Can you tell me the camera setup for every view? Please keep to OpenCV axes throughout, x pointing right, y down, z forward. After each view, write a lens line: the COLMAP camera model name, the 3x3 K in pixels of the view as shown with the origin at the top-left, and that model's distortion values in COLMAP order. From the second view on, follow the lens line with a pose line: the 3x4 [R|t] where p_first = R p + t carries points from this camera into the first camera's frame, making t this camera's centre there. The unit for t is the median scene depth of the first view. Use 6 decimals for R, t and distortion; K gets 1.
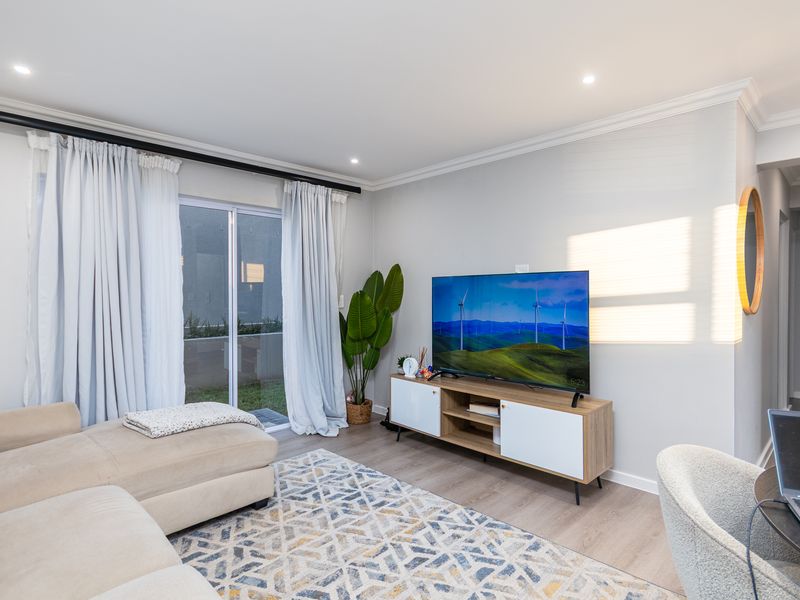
lens RADIAL K [[446.9, 0, 400.0], [0, 446.9, 300.0], [0, 0, 1]] dist [-0.001582, -0.000430]
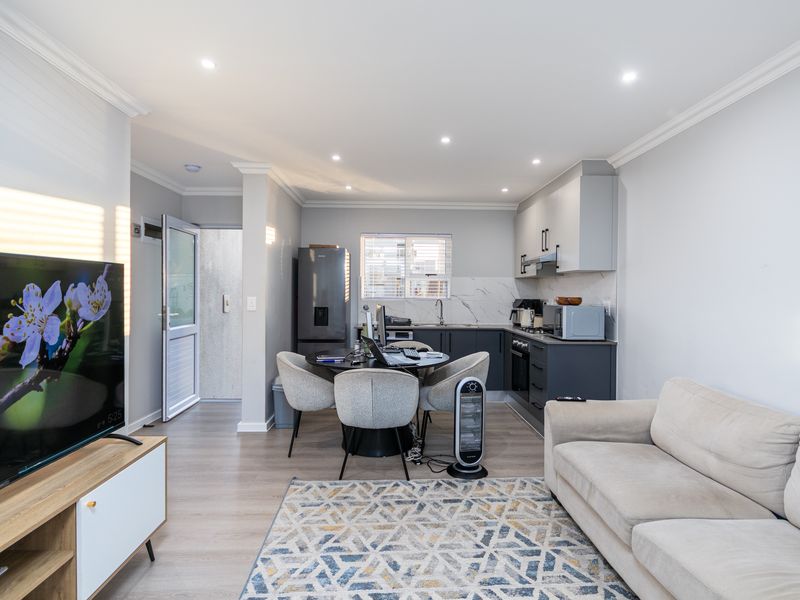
lens RADIAL K [[431.0, 0, 414.4], [0, 431.0, 299.0], [0, 0, 1]] dist [-0.001326, -0.000456]
pose [[-0.761561, -0.016631, 0.647880, -0.480535], [0.003979, 0.999532, 0.030336, -0.028222], [-0.648081, 0.025680, -0.761138, 1.380857]]
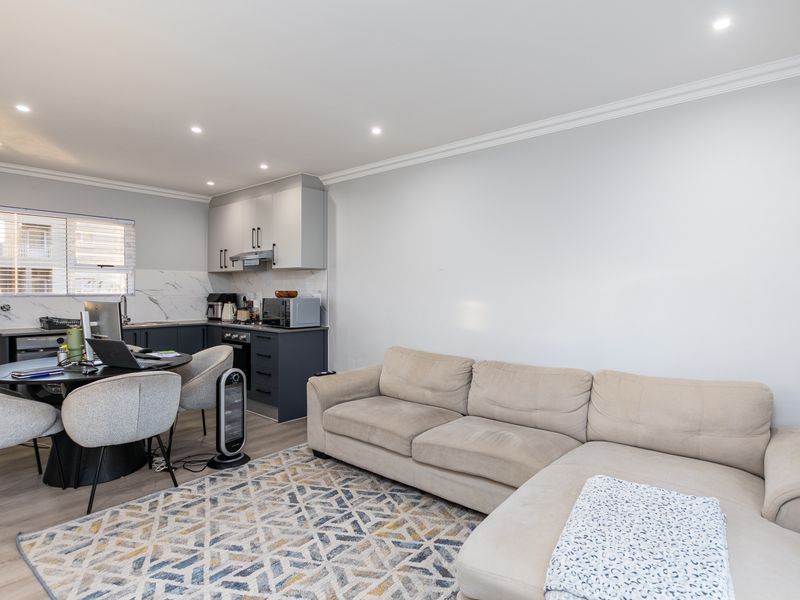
lens RADIAL K [[431.0, 0, 414.4], [0, 431.0, 299.0], [0, 0, 1]] dist [-0.001326, -0.000456]
pose [[-0.991683, -0.002032, -0.128686, -0.167833], [-0.007580, 0.999062, 0.042639, -0.031914], [0.128479, 0.043260, -0.990768, 1.672210]]
